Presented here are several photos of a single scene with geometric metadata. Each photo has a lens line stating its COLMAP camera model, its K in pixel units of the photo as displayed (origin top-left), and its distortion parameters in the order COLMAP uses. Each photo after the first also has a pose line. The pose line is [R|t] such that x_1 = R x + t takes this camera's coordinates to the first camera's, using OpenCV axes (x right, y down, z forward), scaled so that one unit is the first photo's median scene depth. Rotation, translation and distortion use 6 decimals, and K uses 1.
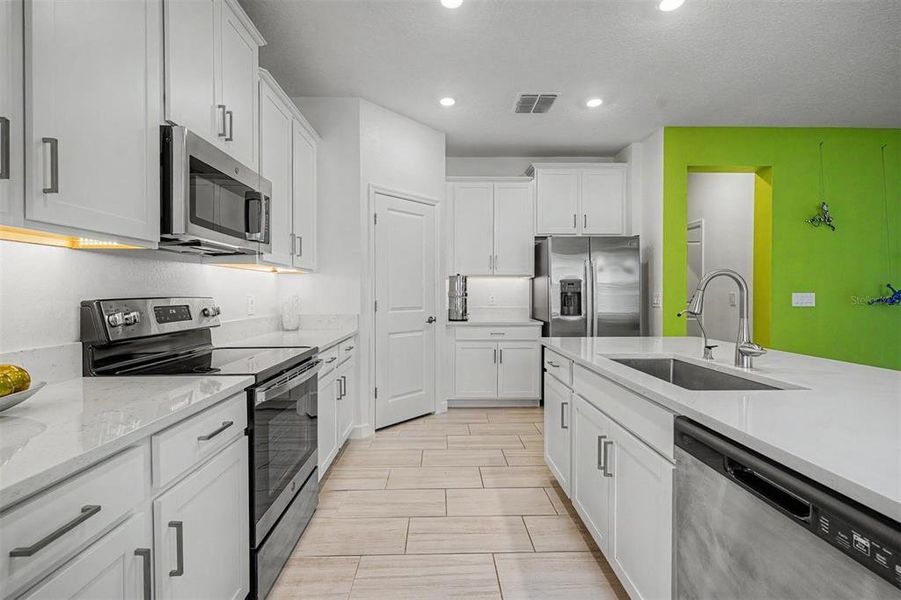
lens RADIAL K [[393.7, 0, 448.9], [0, 393.7, 297.9], [0, 0, 1]] dist [-0.001197, -0.000076]
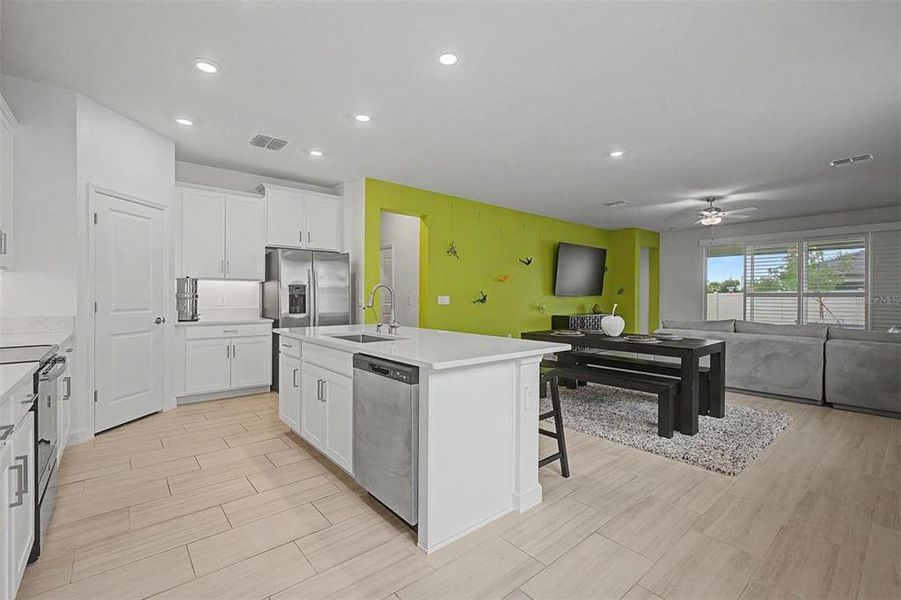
lens RADIAL K [[393.7, 0, 448.9], [0, 393.7, 297.9], [0, 0, 1]] dist [-0.001197, -0.000076]
pose [[0.778934, 0.001323, 0.627105, -0.100746], [0.002205, 0.999986, -0.004849, 0.003221], [-0.627102, 0.005160, 0.778920, -0.278272]]
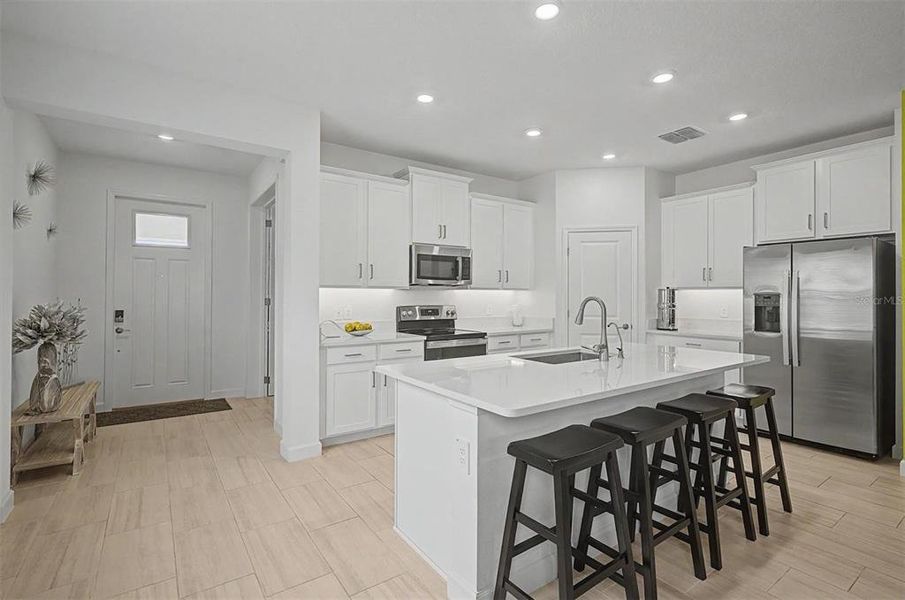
lens RADIAL K [[422.8, 0, 451.0], [0, 422.8, 293.3], [0, 0, 1]] dist [-0.001799, -0.000283]
pose [[0.557961, -0.001857, -0.829865, 0.730218], [-0.014209, 0.999830, -0.011791, -0.023144], [0.829745, 0.018370, 0.557840, -0.166727]]
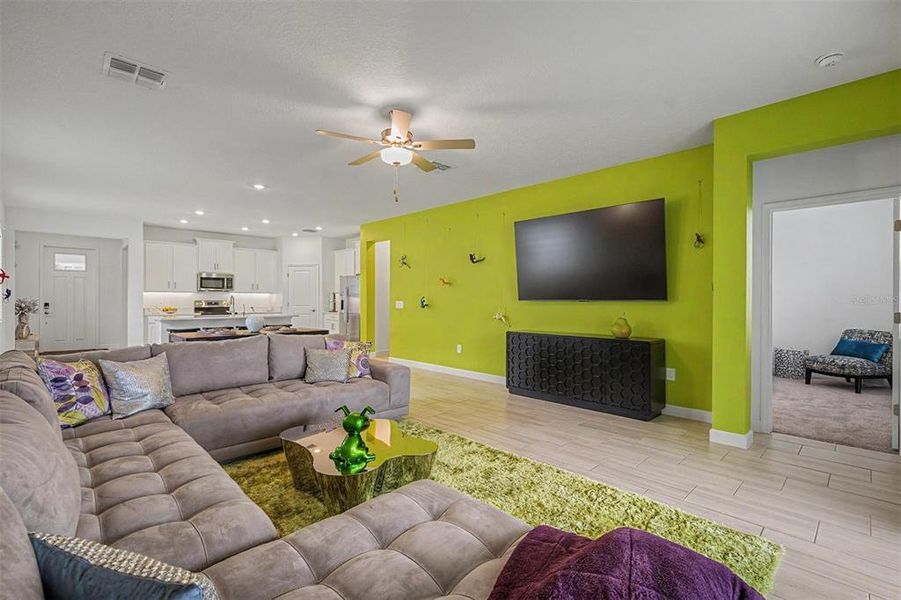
lens RADIAL K [[408.4, 0, 450.5], [0, 408.4, 300.0], [0, 0, 1]] dist [-0.004466, -0.000556]
pose [[0.689006, 0.006036, -0.724730, 2.541331], [-0.013885, 0.999892, -0.004873, -0.011389], [0.724622, 0.013421, 0.689015, -0.207811]]
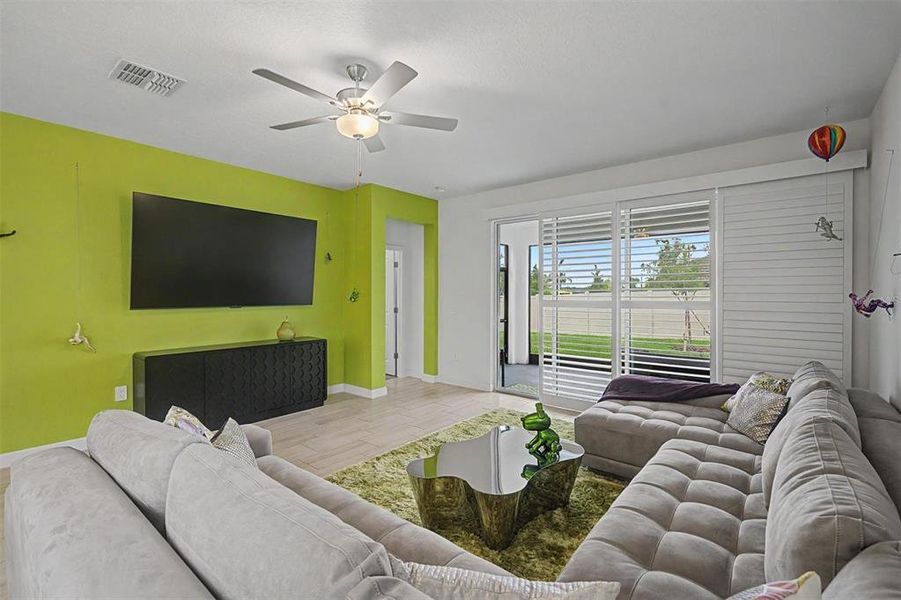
lens RADIAL K [[414.2, 0, 447.2], [0, 414.2, 286.9], [0, 0, 1]] dist [-0.001210, -0.000664]
pose [[0.656149, 0.010999, 0.754551, 1.394236], [0.006634, 0.999771, -0.020342, -0.049449], [-0.754602, 0.018353, 0.655926, -0.250954]]
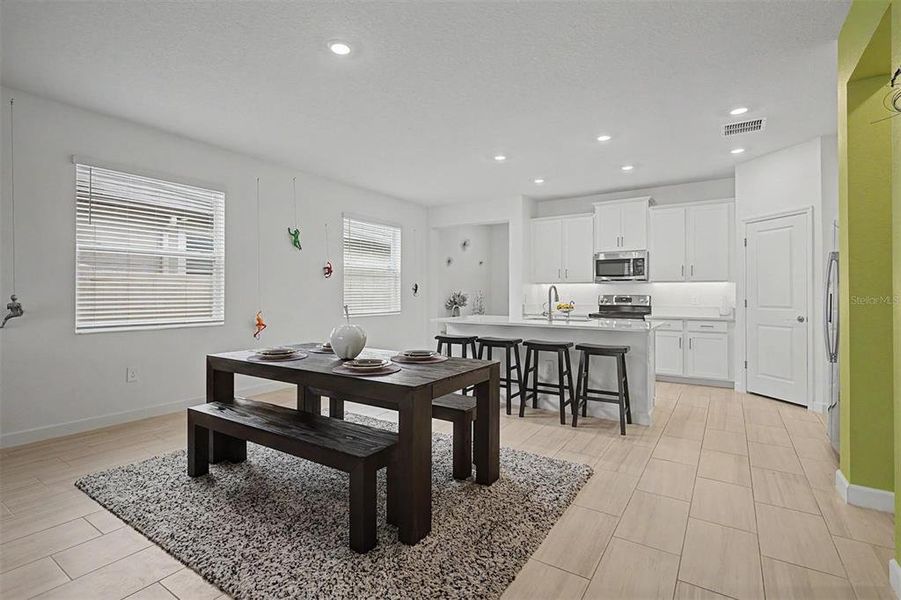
lens RADIAL K [[420.9, 0, 449.0], [0, 420.9, 293.3], [0, 0, 1]] dist [-0.001799, -0.000283]
pose [[-0.571640, 0.000662, -0.820504, 1.466251], [-0.011559, 0.999894, 0.008860, -0.014910], [0.820423, 0.014549, -0.571572, 0.865786]]
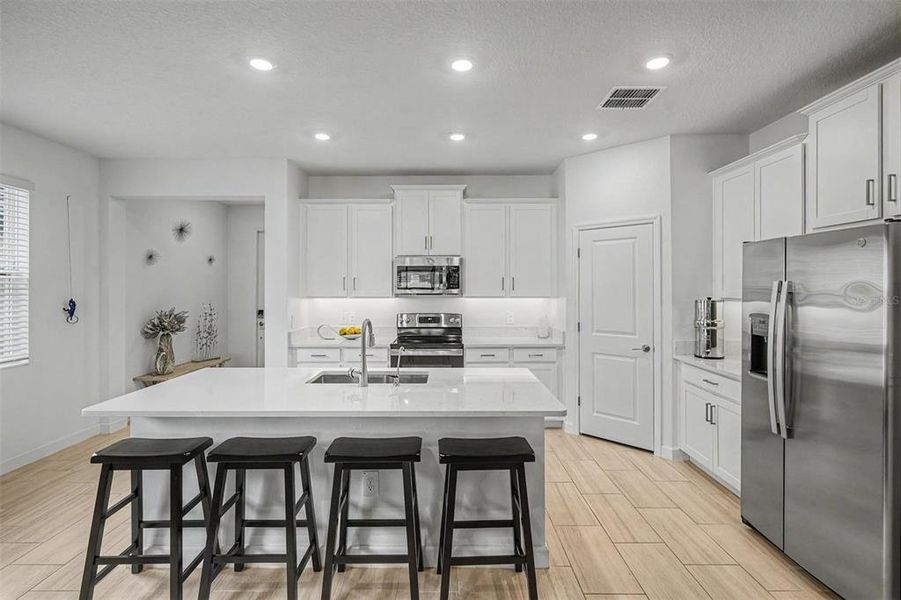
lens RADIAL K [[431.6, 0, 448.9], [0, 431.6, 288.6], [0, 0, 1]] dist [-0.001652, -0.000201]
pose [[-0.021398, 0.004063, -0.999763, 0.973931], [-0.012691, 0.999910, 0.004335, -0.082821], [0.999690, 0.012781, -0.021344, 0.558503]]
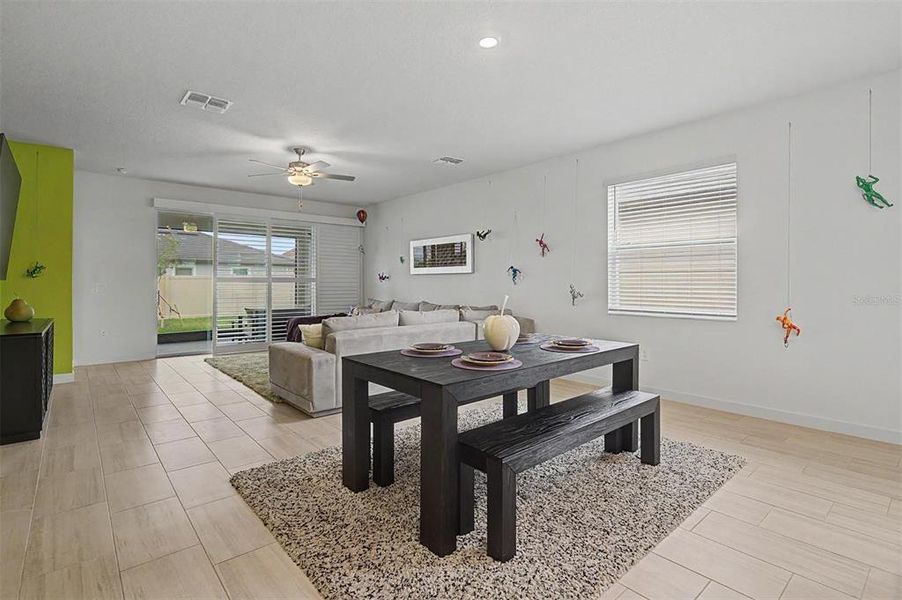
lens RADIAL K [[432.1, 0, 449.4], [0, 432.1, 288.6], [0, 0, 1]] dist [-0.001652, -0.000201]
pose [[-0.635791, -0.008211, 0.771818, 0.458358], [0.009556, 0.999783, 0.018508, -0.009019], [-0.771802, 0.019143, -0.635575, 0.832948]]
